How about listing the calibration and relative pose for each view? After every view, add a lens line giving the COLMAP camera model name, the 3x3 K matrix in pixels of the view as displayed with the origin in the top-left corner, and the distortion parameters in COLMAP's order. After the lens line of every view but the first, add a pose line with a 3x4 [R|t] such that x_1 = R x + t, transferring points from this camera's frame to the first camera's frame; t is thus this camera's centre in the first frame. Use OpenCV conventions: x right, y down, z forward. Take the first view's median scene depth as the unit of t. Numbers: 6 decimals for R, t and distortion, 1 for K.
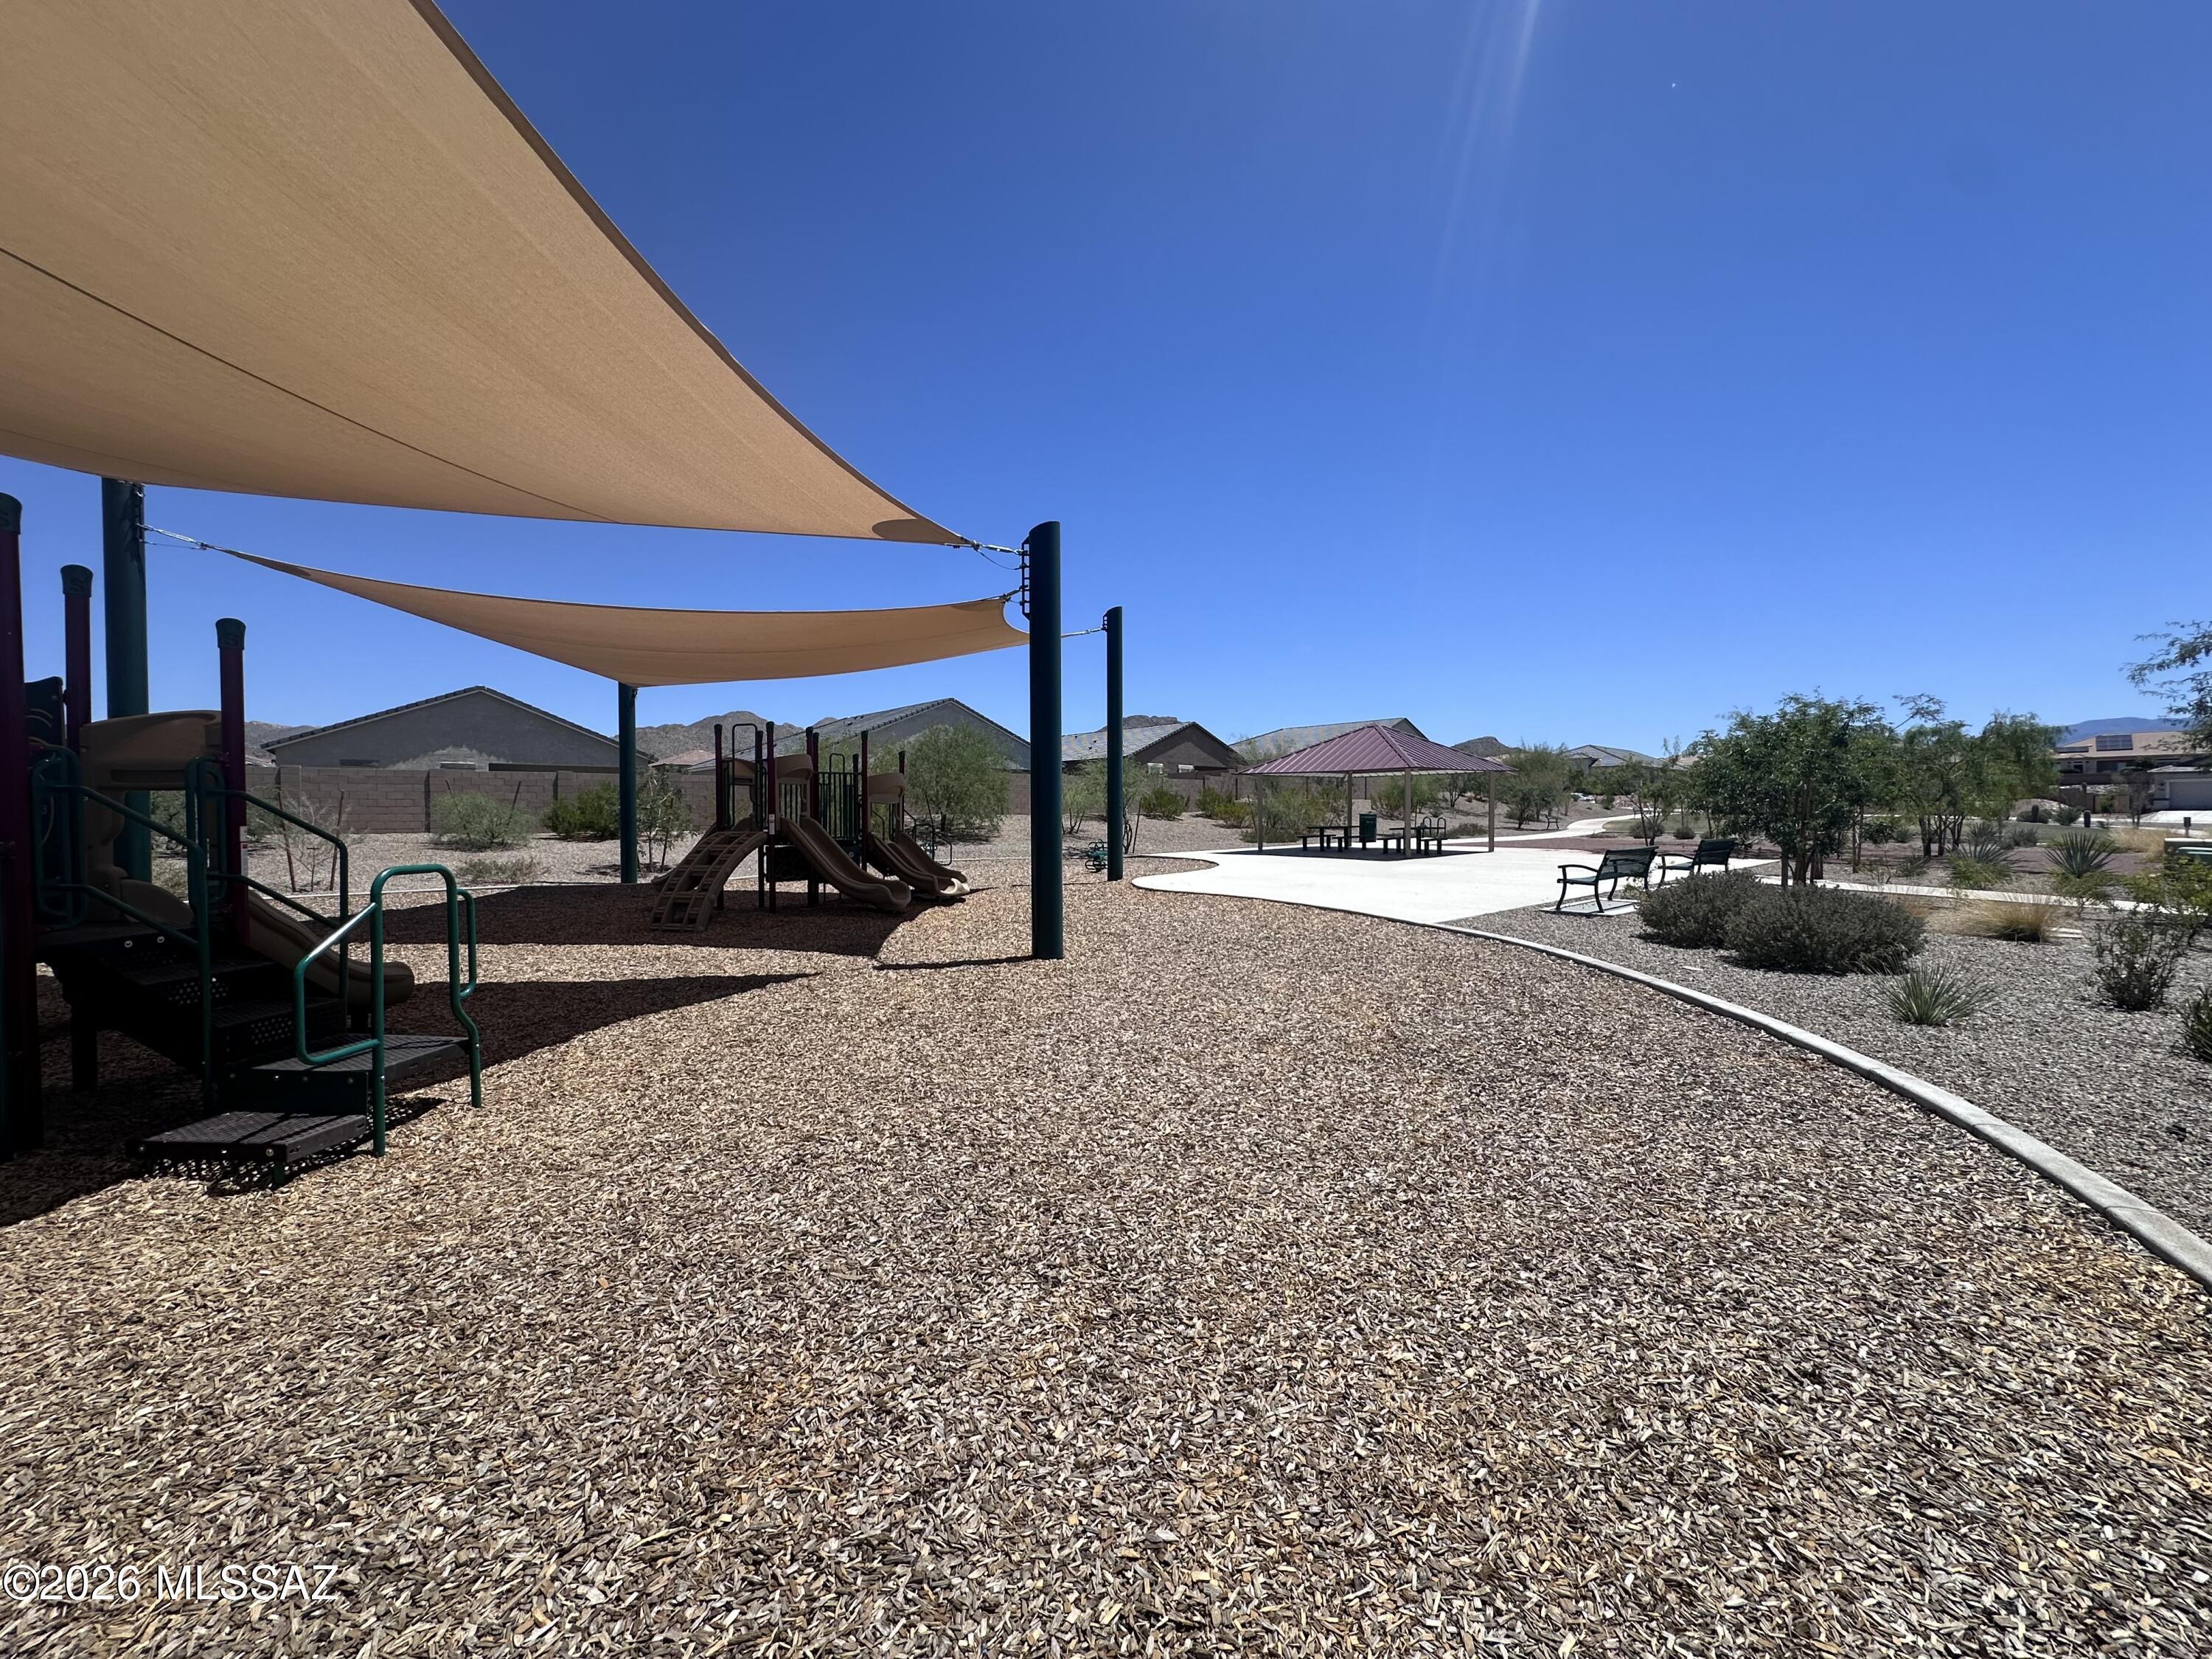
lens RADIAL K [[885.8, 0, 1106.6], [0, 885.8, 827.1], [0, 0, 1]] dist [-0.005519, 0.000866]
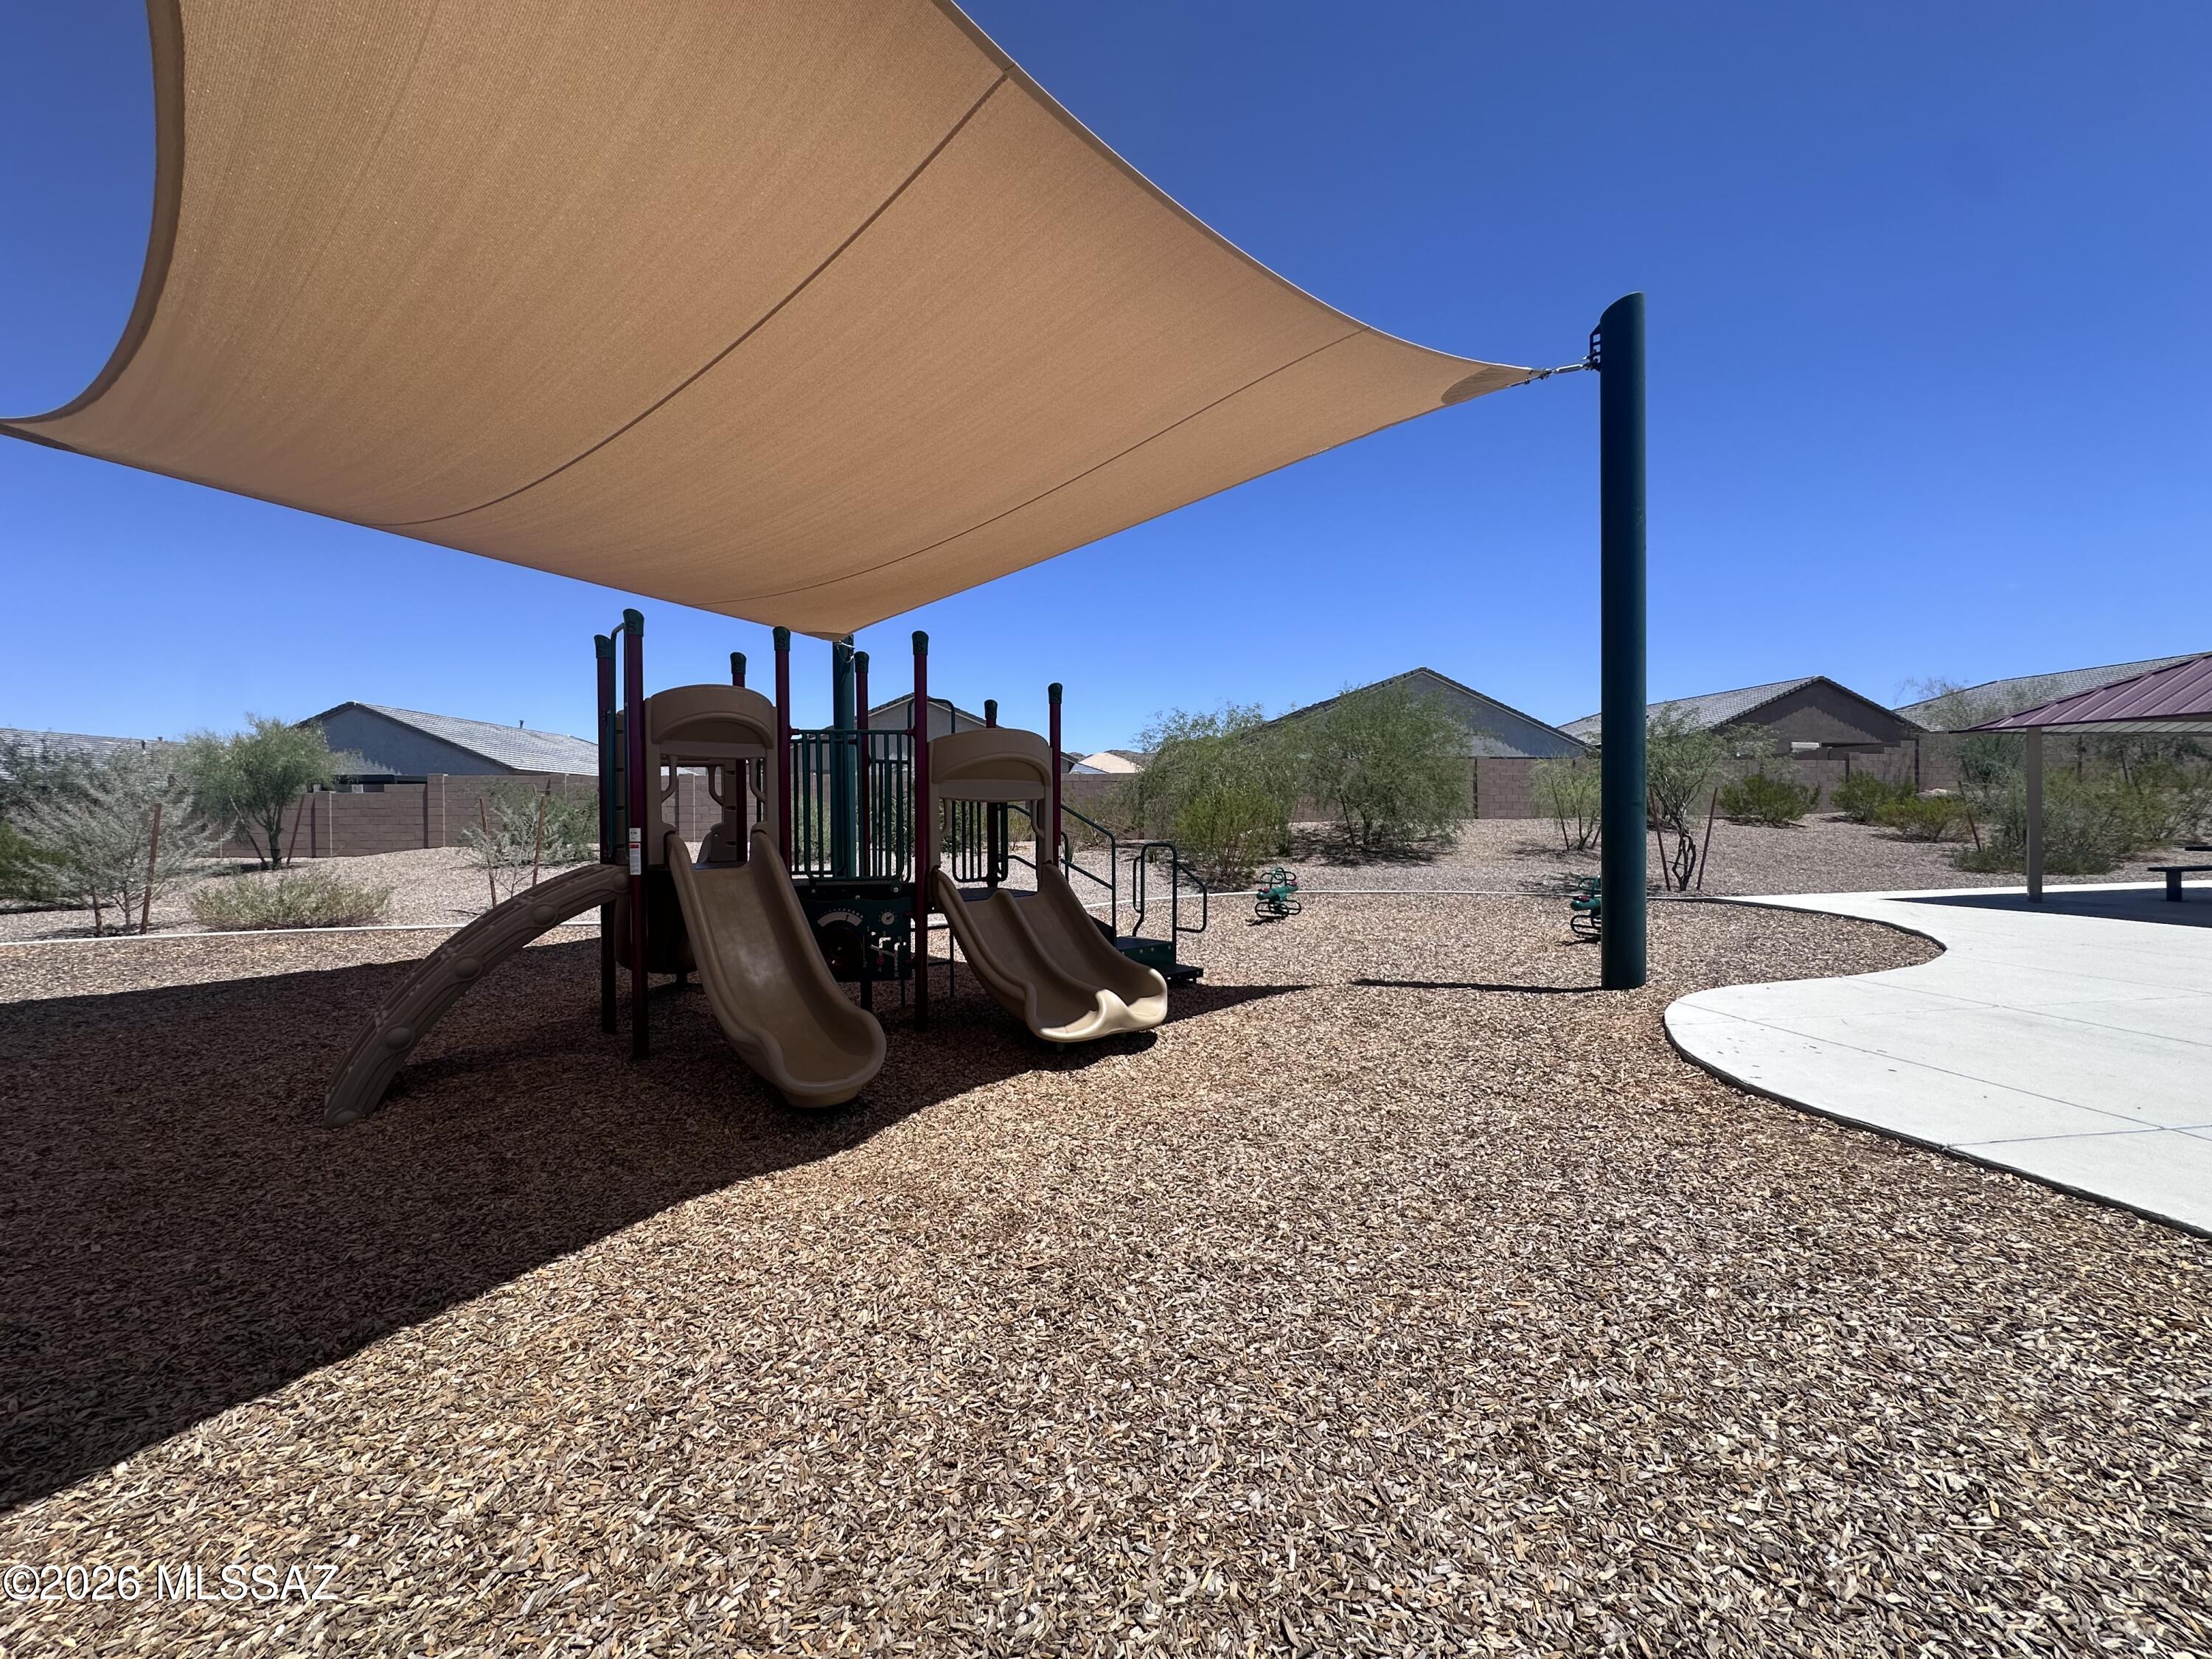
lens RADIAL K [[885.8, 0, 1103.0], [0, 885.8, 828.0], [0, 0, 1]] dist [-0.005519, 0.000866]
pose [[0.838817, 0.005416, -0.544387, 0.012949], [-0.005120, 0.999985, 0.002060, -0.005902], [0.544390, 0.001060, 0.838832, 0.241444]]
